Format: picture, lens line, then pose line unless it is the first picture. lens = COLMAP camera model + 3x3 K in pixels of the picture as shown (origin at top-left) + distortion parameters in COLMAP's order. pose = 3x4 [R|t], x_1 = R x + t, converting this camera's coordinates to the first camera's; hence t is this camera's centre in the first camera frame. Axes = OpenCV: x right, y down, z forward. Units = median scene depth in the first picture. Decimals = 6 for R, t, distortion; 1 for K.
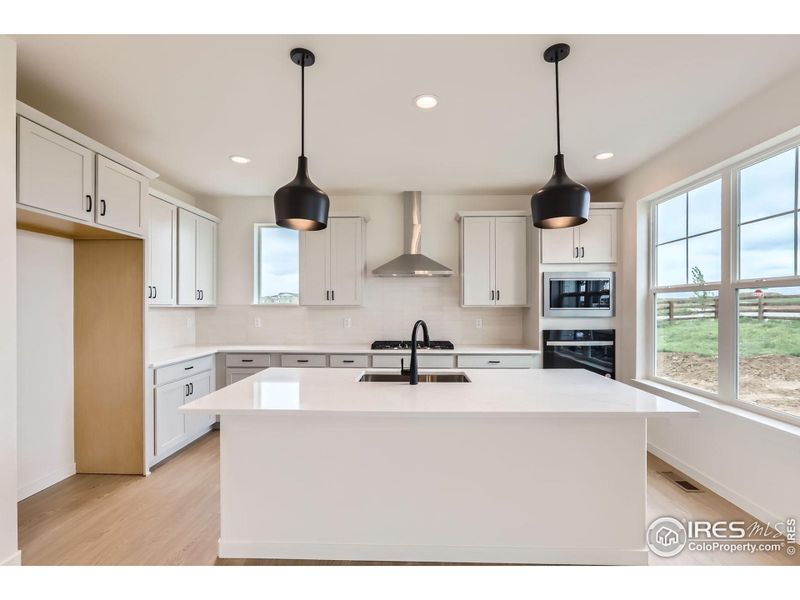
lens RADIAL K [[365.8, 0, 404.1], [0, 365.8, 307.9], [0, 0, 1]] dist [-0.005082, 0.003707]
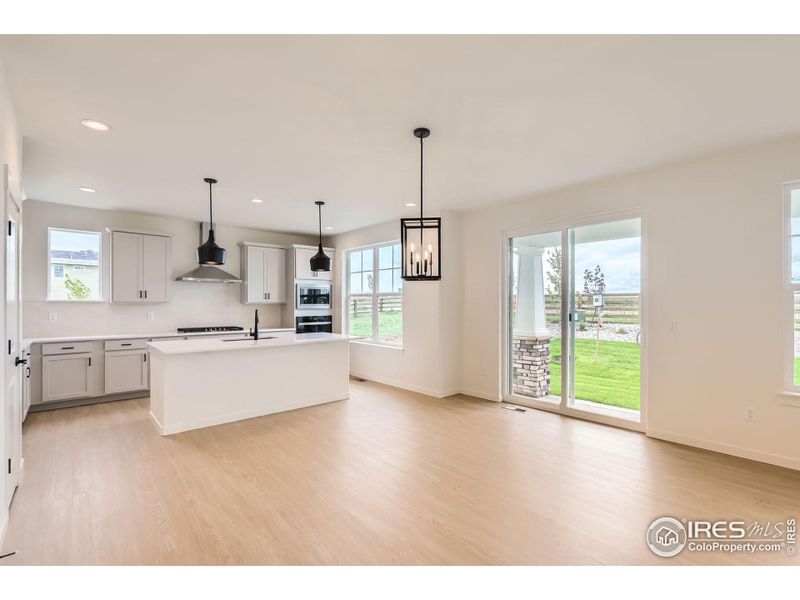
lens RADIAL K [[365.8, 0, 399.7], [0, 365.8, 305.2], [0, 0, 1]] dist [-0.005082, 0.003707]
pose [[0.730371, -0.001336, 0.683050, -0.449512], [0.000507, 0.999999, 0.001414, 0.003039], [-0.683051, -0.000687, 0.730371, -0.610439]]
